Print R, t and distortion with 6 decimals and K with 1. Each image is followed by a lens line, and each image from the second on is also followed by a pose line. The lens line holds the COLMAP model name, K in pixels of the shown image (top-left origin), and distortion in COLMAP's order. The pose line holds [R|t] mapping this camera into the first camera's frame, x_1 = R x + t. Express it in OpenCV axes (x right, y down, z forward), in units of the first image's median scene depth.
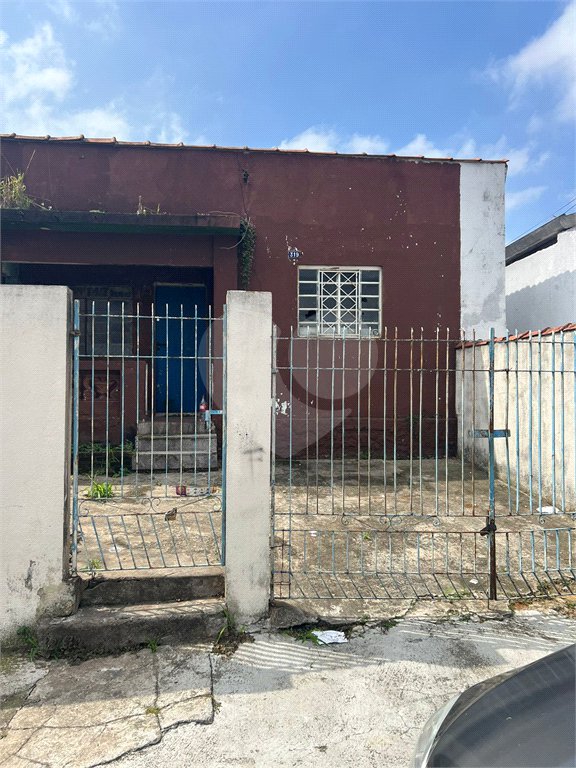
lens RADIAL K [[587.0, 0, 284.4], [0, 587.0, 379.7], [0, 0, 1]] dist [0.036013, -0.054931]
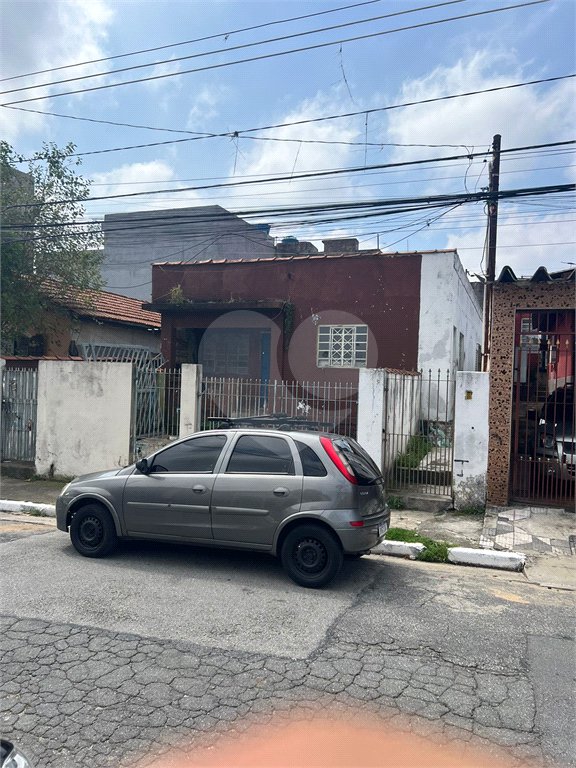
lens RADIAL K [[587.0, 0, 289.0], [0, 587.0, 388.4], [0, 0, 1]] dist [0.036013, -0.054931]
pose [[0.877810, 0.037642, -0.477527, 1.077955], [-0.023911, 0.999108, 0.034803, -0.097100], [0.478411, -0.019132, 0.877927, -0.741295]]
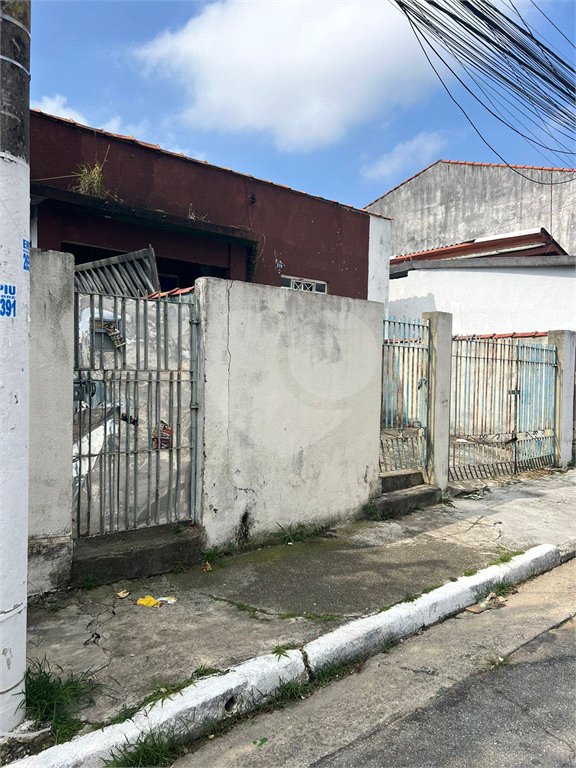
lens RADIAL K [[587.0, 0, 292.8], [0, 587.0, 389.2], [0, 0, 1]] dist [0.036013, -0.054931]
pose [[0.829591, 0.007019, 0.558328, -0.971278], [-0.031062, 0.998953, 0.033596, 0.024055], [-0.557507, -0.045214, 0.828940, -0.163597]]
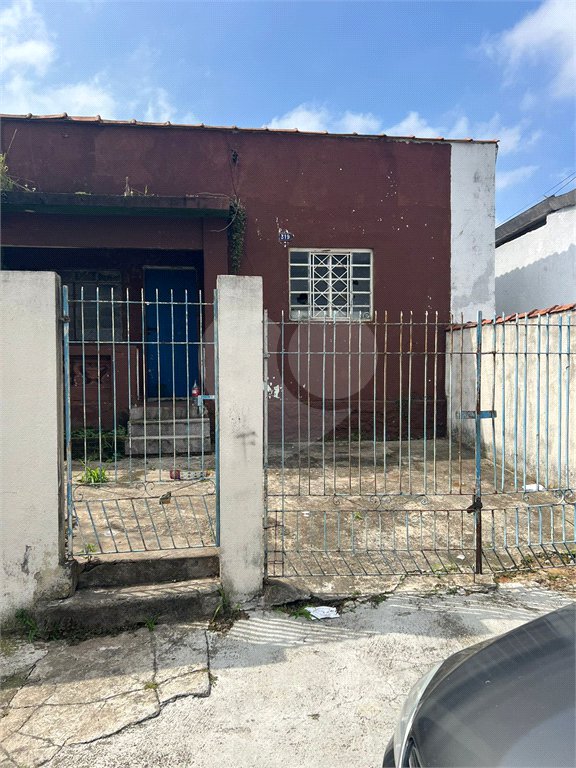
lens RADIAL K [[587.0, 0, 297.4], [0, 587.0, 391.9], [0, 0, 1]] dist [0.036013, -0.054931]
pose [[0.999387, -0.011096, 0.033202, 0.002205], [0.009421, 0.998696, 0.050183, -0.001816], [-0.033716, -0.049840, 0.998188, -0.007752]]
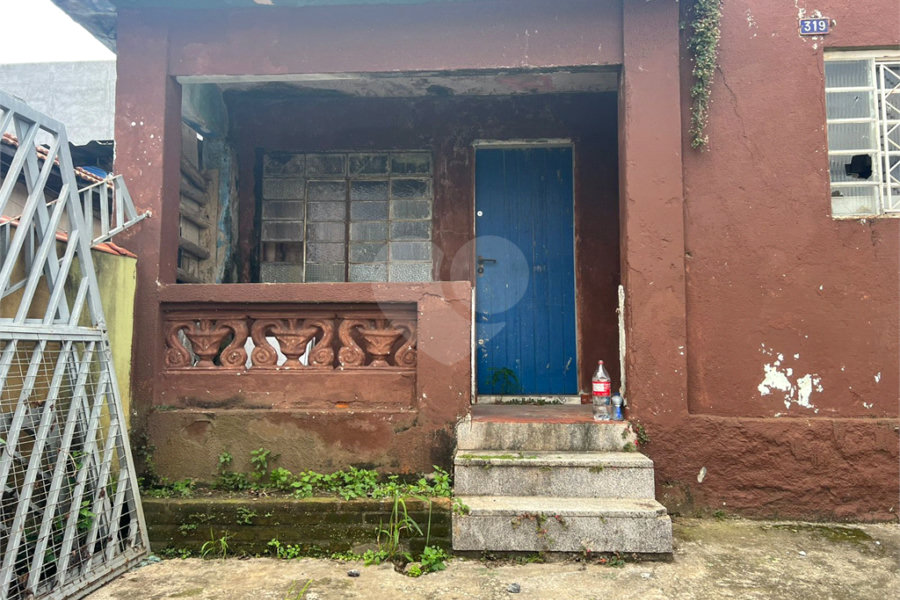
lens RADIAL K [[687.8, 0, 448.6], [0, 687.8, 297.0], [0, 0, 1]] dist [0.030419, -0.032759]
pose [[0.982507, -0.017247, -0.185425, -0.215482], [0.003778, 0.997343, -0.072744, 0.023892], [0.186187, 0.070771, 0.979962, 0.668924]]
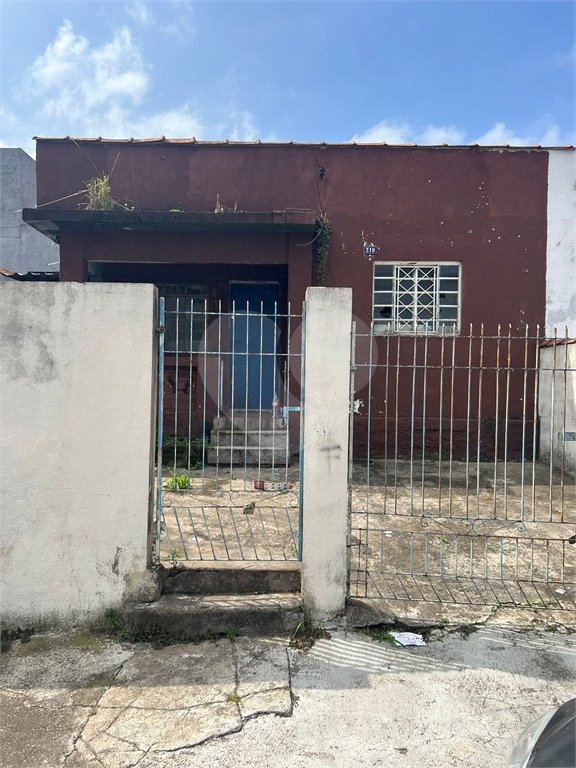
lens RADIAL K [[587.0, 0, 280.0], [0, 587.0, 386.8], [0, 0, 1]] dist [0.036013, -0.054931]
pose [[0.992362, 0.014296, -0.122529, -0.012567], [-0.012234, 0.999771, 0.017564, 0.000239], [0.122752, -0.015931, 0.992309, 0.001739]]
